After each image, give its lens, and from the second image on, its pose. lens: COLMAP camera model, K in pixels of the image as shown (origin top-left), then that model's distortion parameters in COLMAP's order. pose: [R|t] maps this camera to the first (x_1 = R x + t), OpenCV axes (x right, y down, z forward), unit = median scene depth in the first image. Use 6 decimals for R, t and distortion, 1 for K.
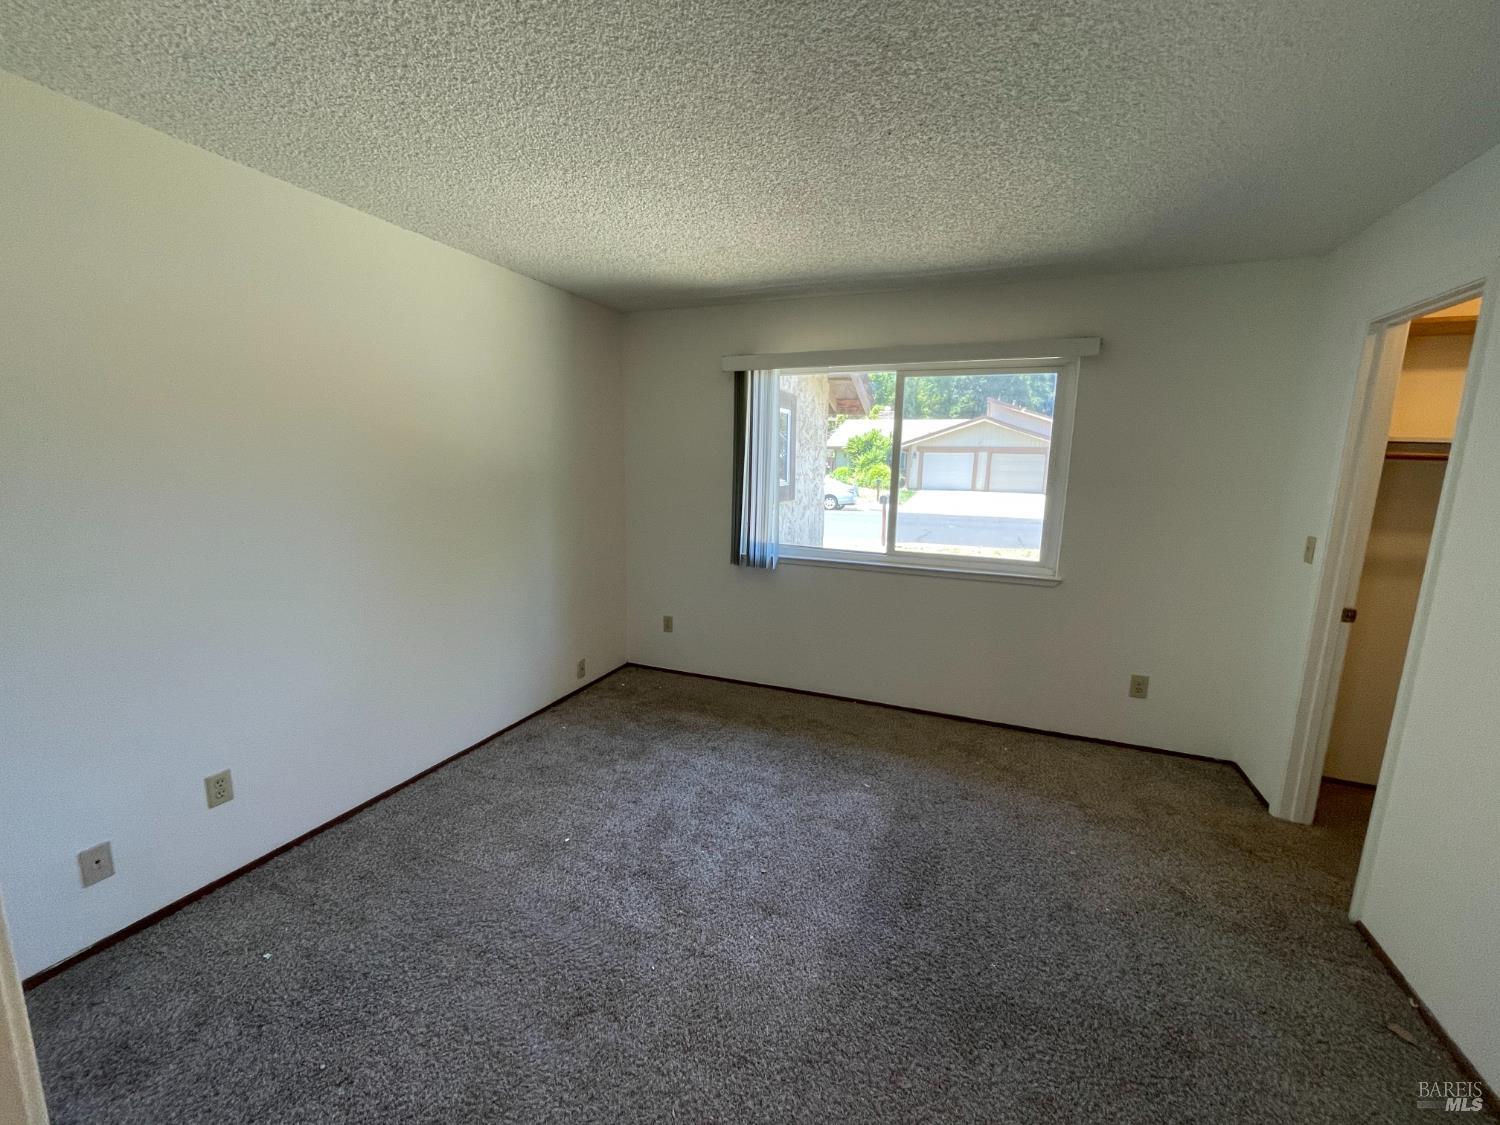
lens RADIAL K [[608.2, 0, 754.2], [0, 608.2, 562.3], [0, 0, 1]] dist [-0.001722, -0.000185]
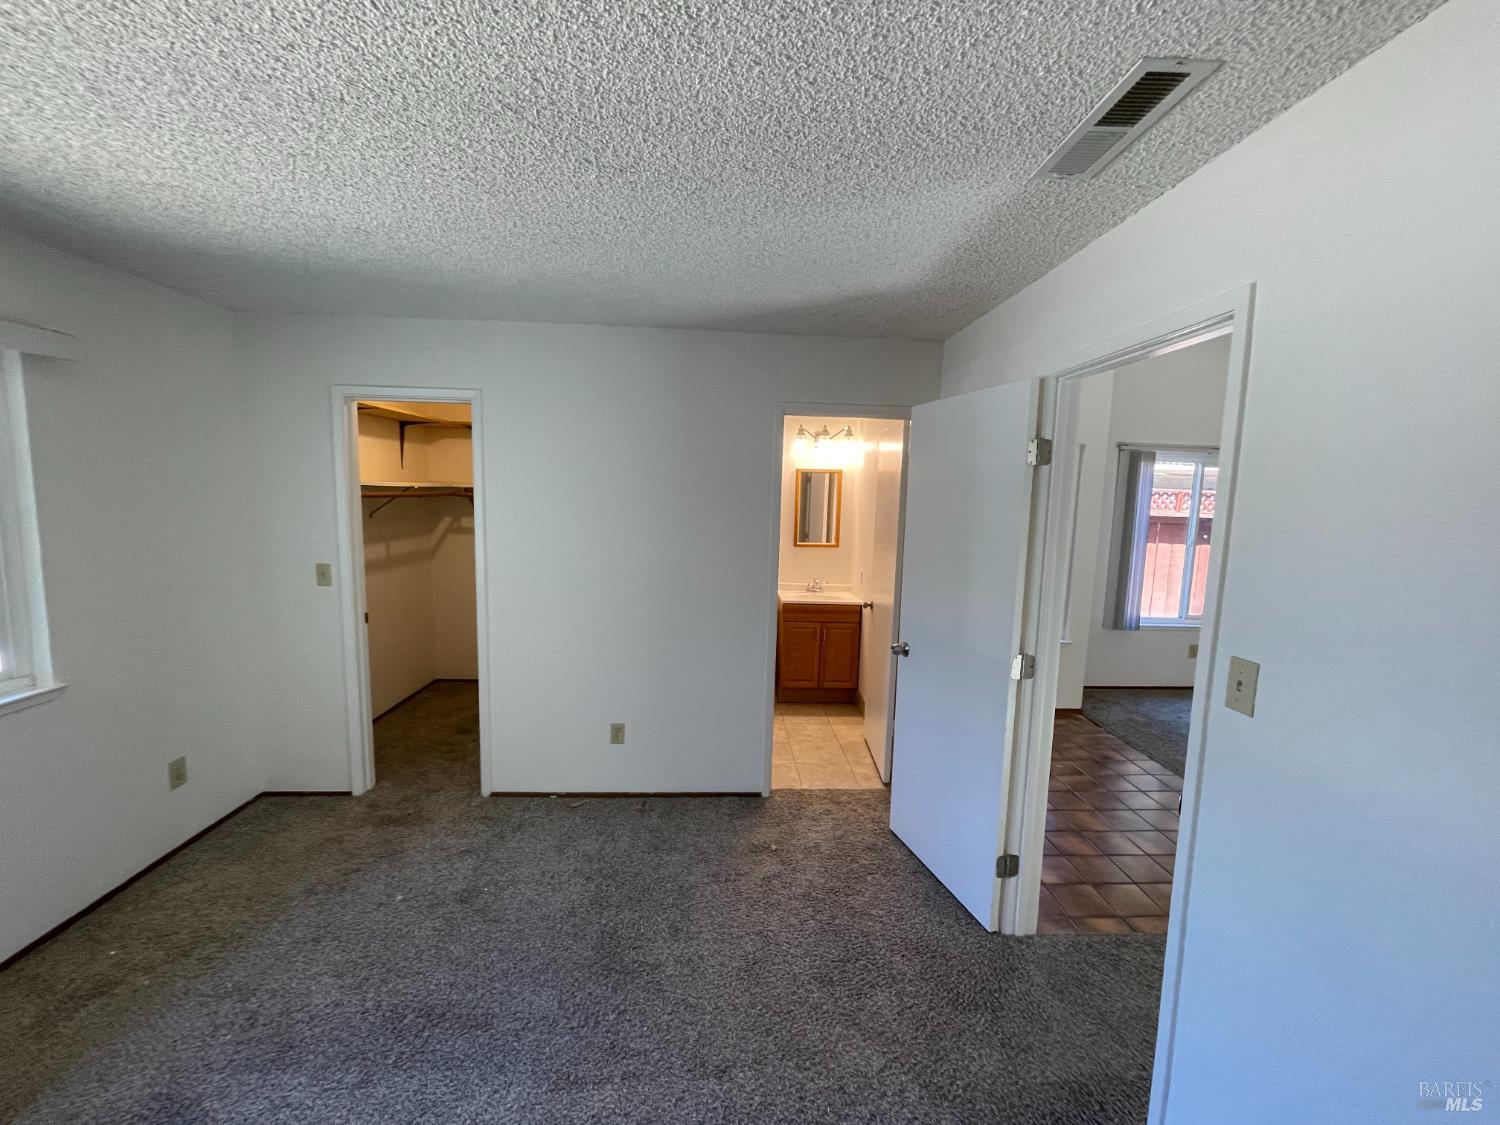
lens RADIAL K [[608.2, 0, 754.2], [0, 608.2, 562.3], [0, 0, 1]] dist [-0.001722, -0.000185]
pose [[-0.417194, -0.137138, 0.898411, -0.501473], [0.122226, 0.971102, 0.204992, -0.185379], [-0.900561, 0.195330, -0.388376, 0.695964]]
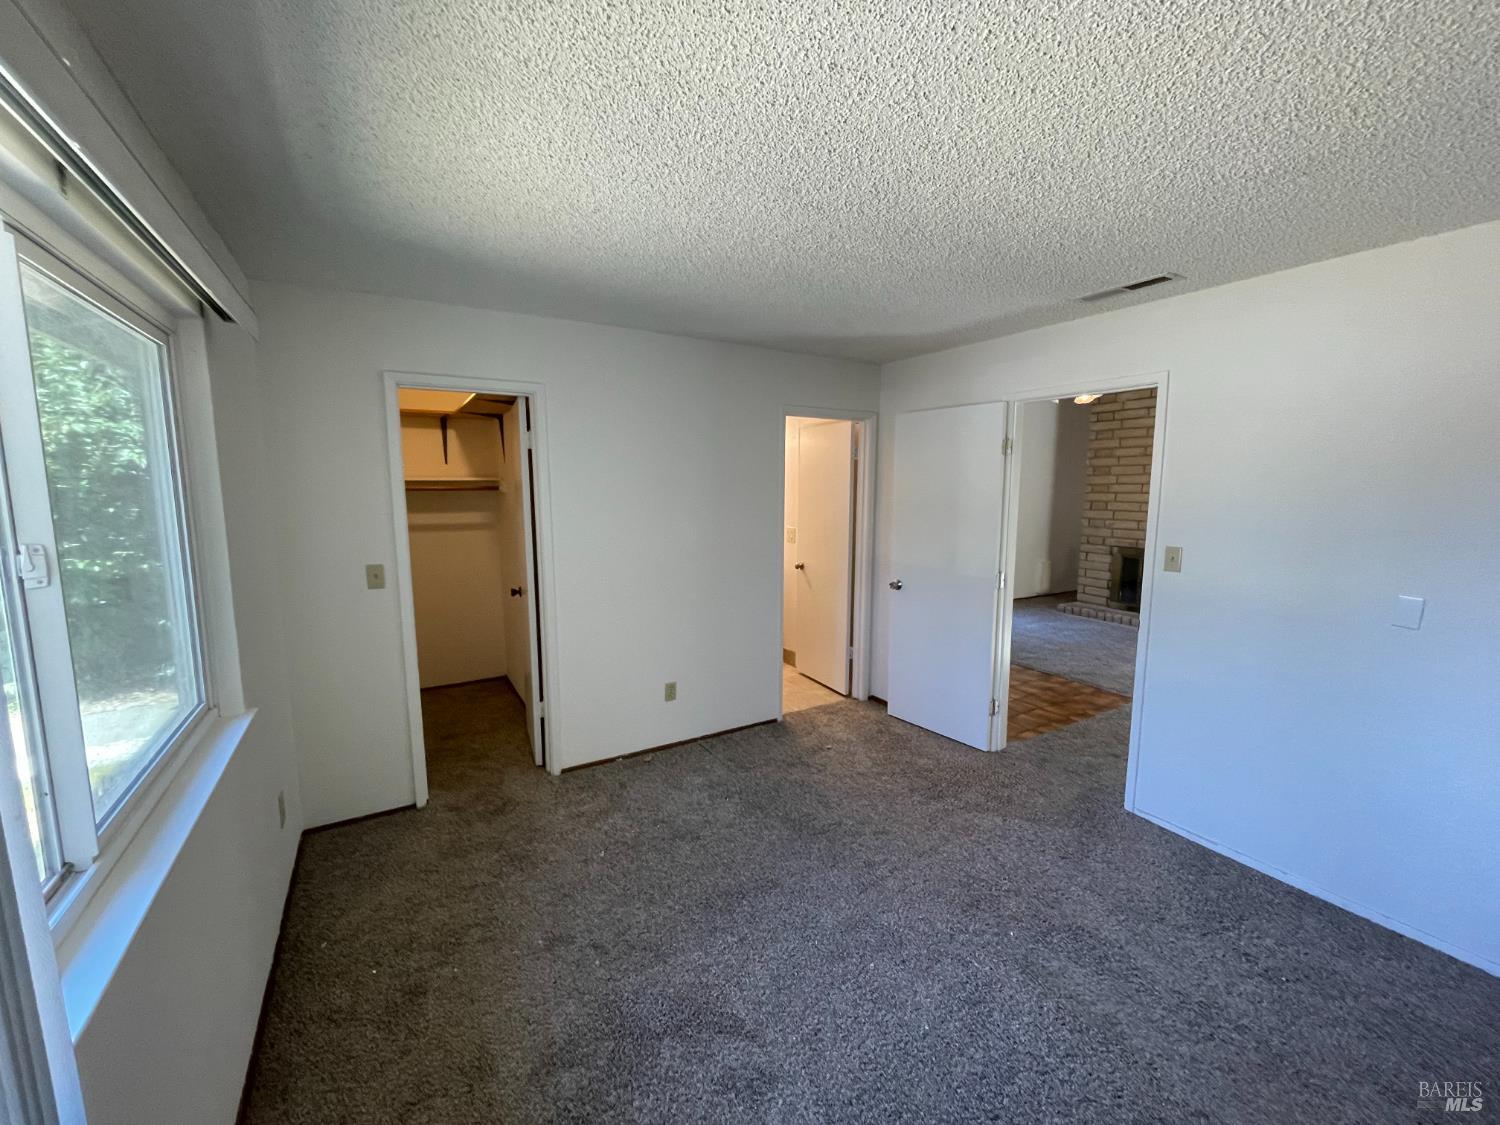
lens RADIAL K [[608.2, 0, 754.2], [0, 608.2, 562.3], [0, 0, 1]] dist [-0.001722, -0.000185]
pose [[-0.798967, -0.100857, 0.592858, -0.281466], [0.085809, 0.956629, 0.278382, -0.292976], [-0.595222, 0.273291, -0.755661, 1.412774]]
